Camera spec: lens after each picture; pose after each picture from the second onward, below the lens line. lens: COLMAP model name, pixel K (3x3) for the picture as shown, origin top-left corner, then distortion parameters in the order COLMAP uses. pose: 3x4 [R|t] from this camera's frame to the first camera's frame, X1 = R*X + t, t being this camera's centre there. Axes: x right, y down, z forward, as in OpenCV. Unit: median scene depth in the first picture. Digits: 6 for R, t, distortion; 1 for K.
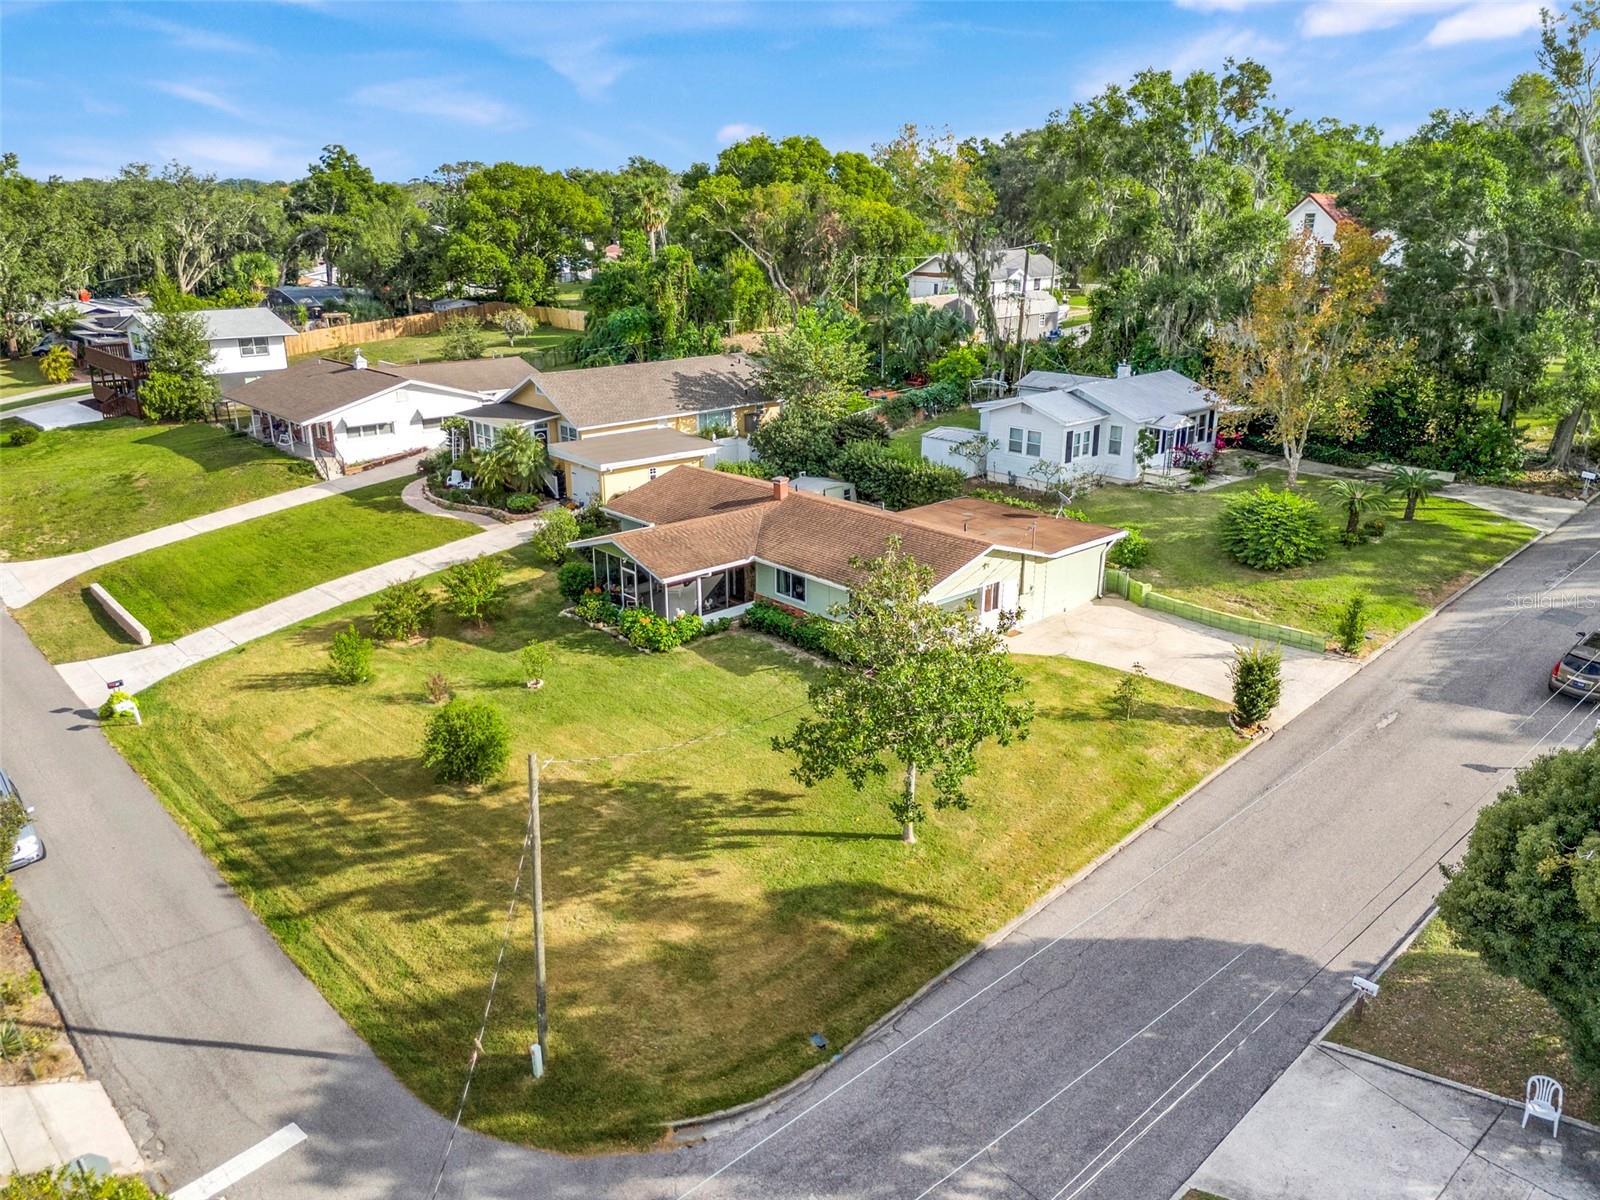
lens RADIAL K [[1197.0, 0, 805.9], [0, 1197.0, 556.2], [0, 0, 1]] dist [0.047832, -0.004007]
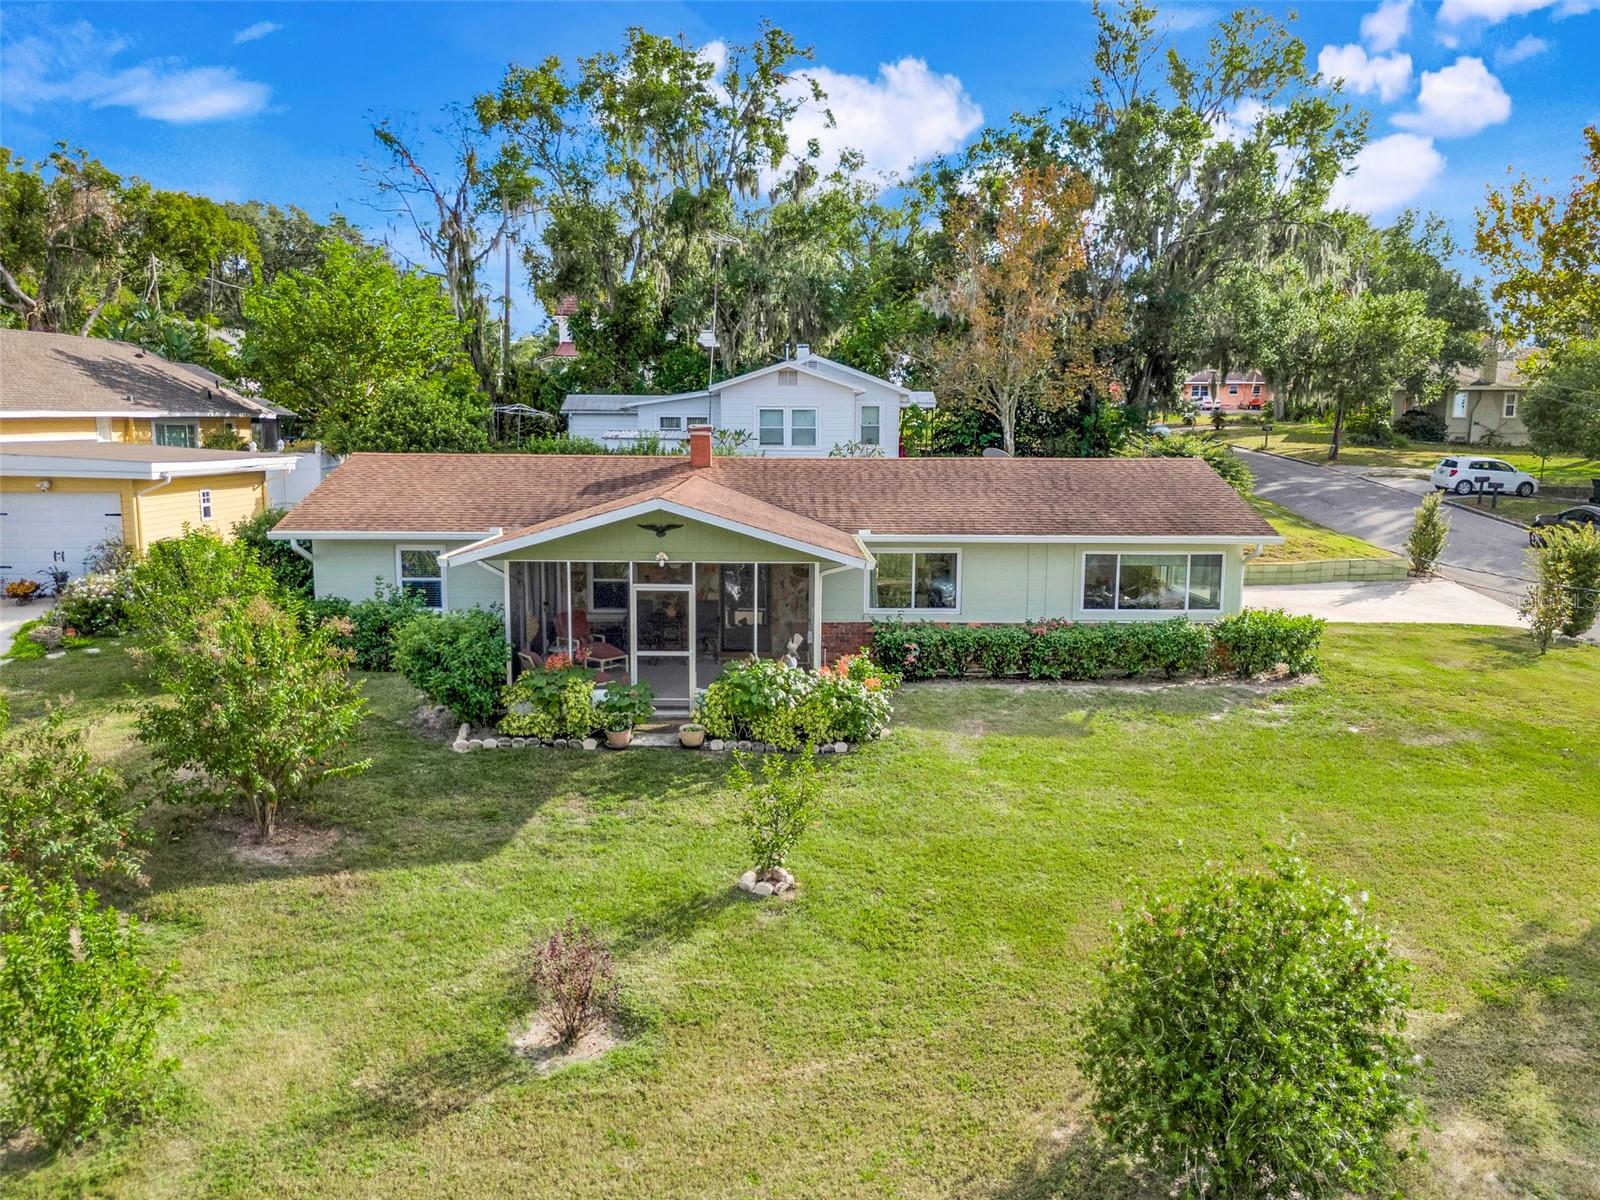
lens RADIAL K [[1197.0, 0, 805.9], [0, 1197.0, 556.2], [0, 0, 1]] dist [0.047832, -0.004007]
pose [[0.665122, -0.077820, 0.742669, -0.522851], [0.203734, 0.975734, -0.080220, 0.055836], [-0.718404, 0.204663, 0.664837, 0.878920]]
